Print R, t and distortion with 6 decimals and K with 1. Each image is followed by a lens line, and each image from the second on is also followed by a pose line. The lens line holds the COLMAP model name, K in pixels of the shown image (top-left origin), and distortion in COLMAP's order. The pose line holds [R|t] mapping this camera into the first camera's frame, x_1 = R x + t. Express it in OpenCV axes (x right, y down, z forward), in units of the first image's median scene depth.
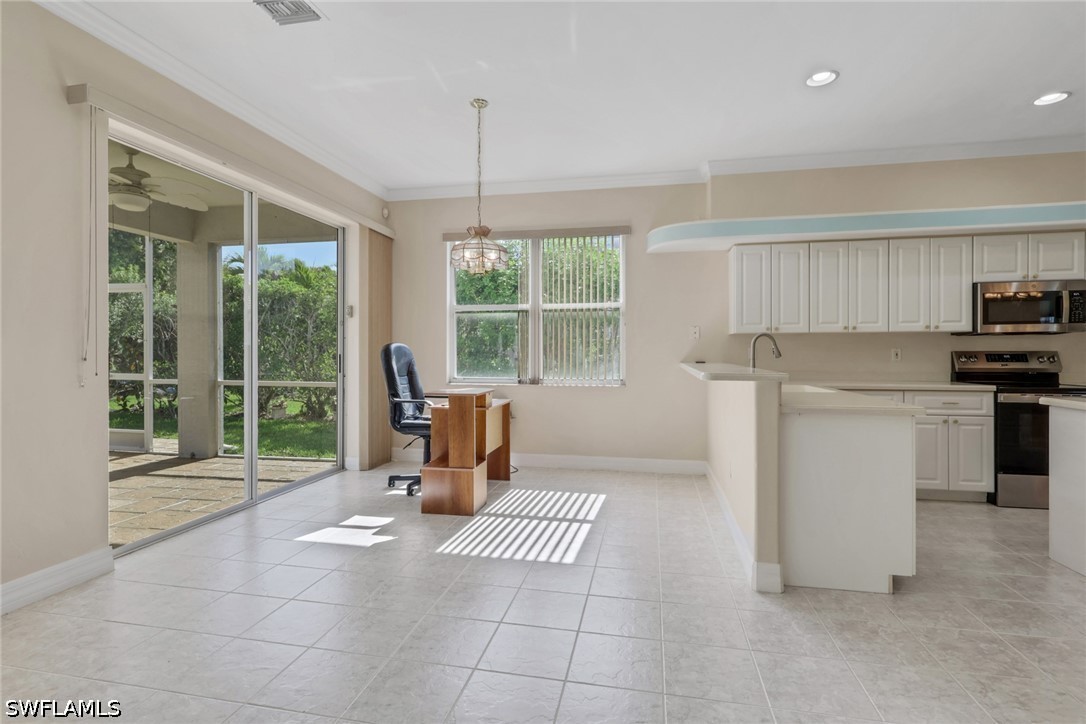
lens RADIAL K [[530.3, 0, 541.4], [0, 530.3, 354.2], [0, 0, 1]] dist [-0.000466, 0.000932]
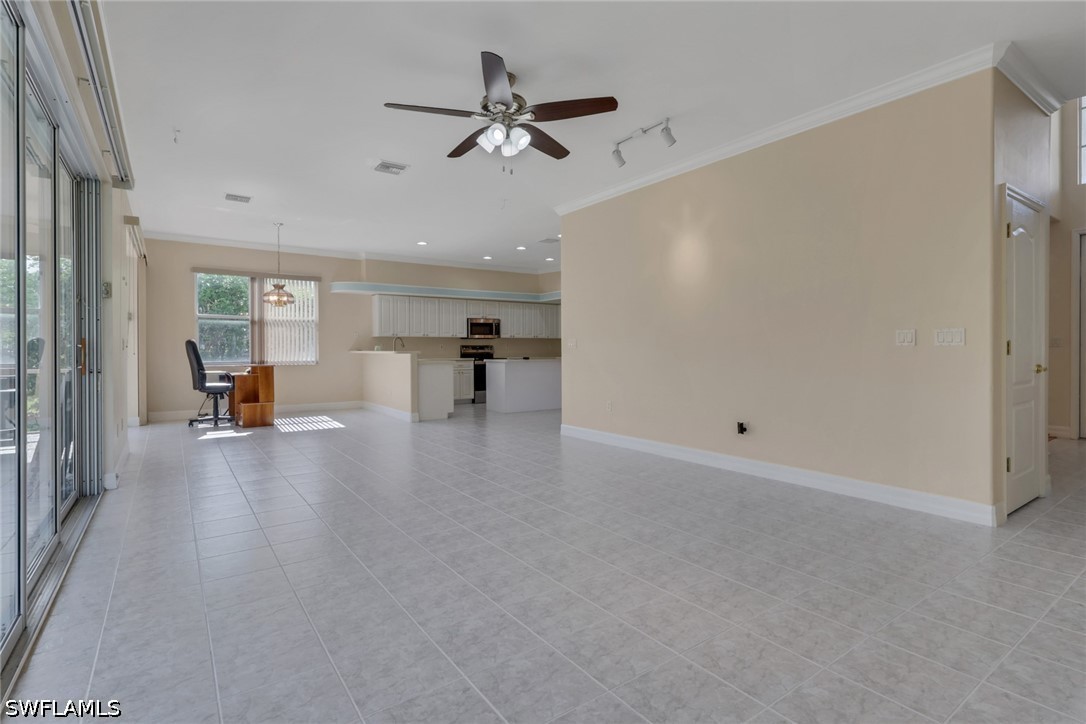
lens RADIAL K [[525.3, 0, 544.2], [0, 525.3, 348.6], [0, 0, 1]] dist [0.000219, 0.000115]
pose [[0.678530, -0.001882, 0.734570, -0.766439], [0.006870, 0.999969, -0.003784, 0.022420], [-0.734540, 0.007614, 0.678522, -0.954604]]
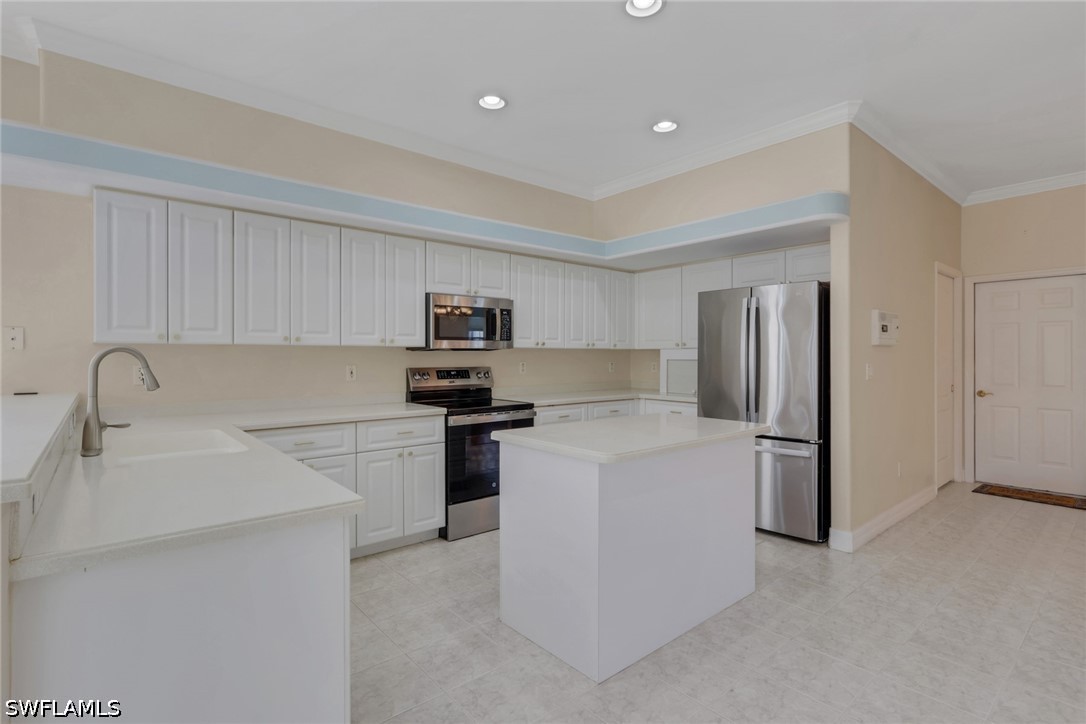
lens RADIAL K [[530.3, 0, 541.4], [0, 530.3, 354.2], [0, 0, 1]] dist [-0.000466, 0.000932]
pose [[0.616865, 0.002667, 0.787064, 0.226943], [0.001517, 0.999988, -0.004577, -0.025619], [-0.787067, 0.004017, 0.616854, 0.291522]]
